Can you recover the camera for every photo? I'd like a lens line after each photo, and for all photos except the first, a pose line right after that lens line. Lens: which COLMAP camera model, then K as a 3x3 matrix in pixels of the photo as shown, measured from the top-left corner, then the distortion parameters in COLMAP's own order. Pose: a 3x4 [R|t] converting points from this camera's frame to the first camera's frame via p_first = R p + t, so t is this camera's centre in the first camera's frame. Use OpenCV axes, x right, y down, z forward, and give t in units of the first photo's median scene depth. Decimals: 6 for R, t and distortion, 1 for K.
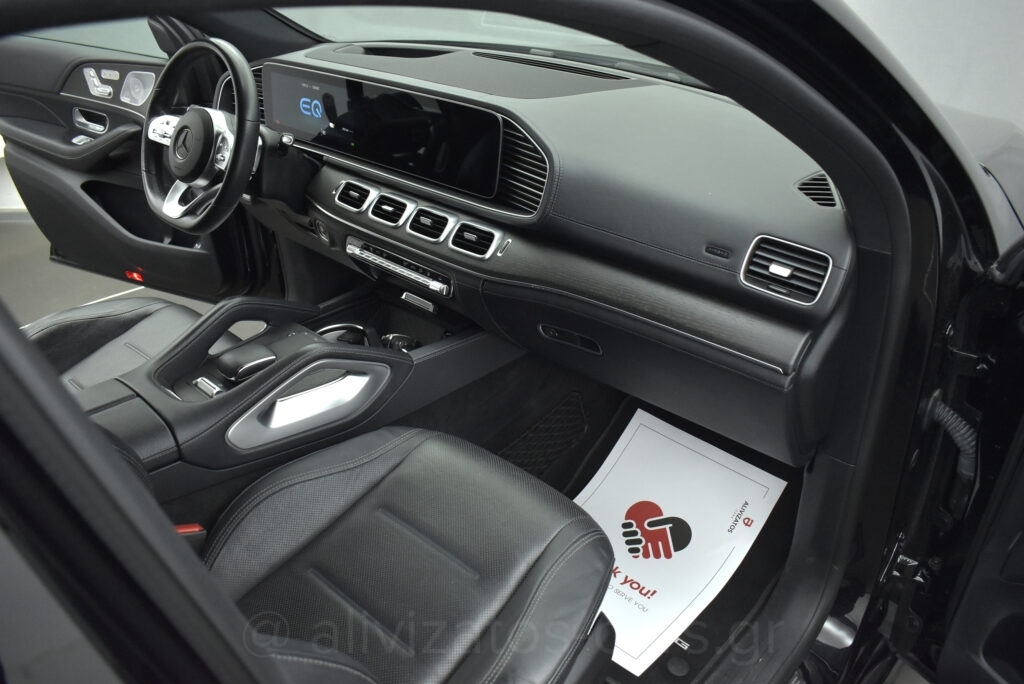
lens RADIAL K [[786.3, 0, 512.0], [0, 786.3, 342.0], [0, 0, 1]] dist [-0.094929, 0.004994]
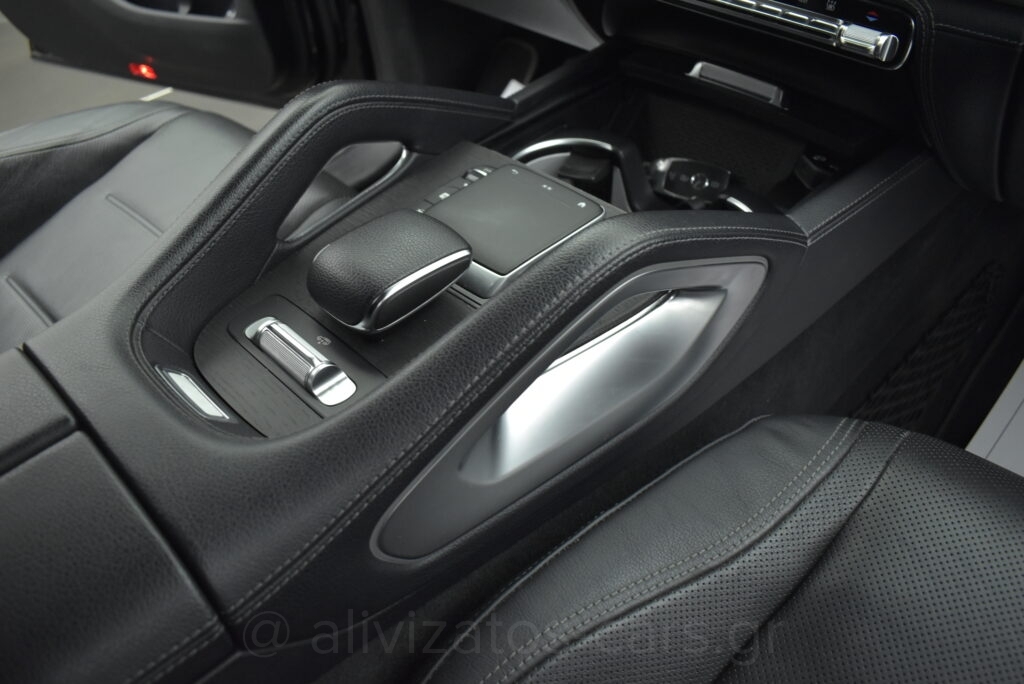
lens RADIAL K [[786.3, 0, 512.0], [0, 786.3, 342.0], [0, 0, 1]] dist [-0.094929, 0.004994]
pose [[0.997191, -0.019198, -0.072398, -0.232283], [0.037184, 0.965956, 0.256020, -0.028200], [0.065018, -0.257993, 0.963956, 0.581505]]
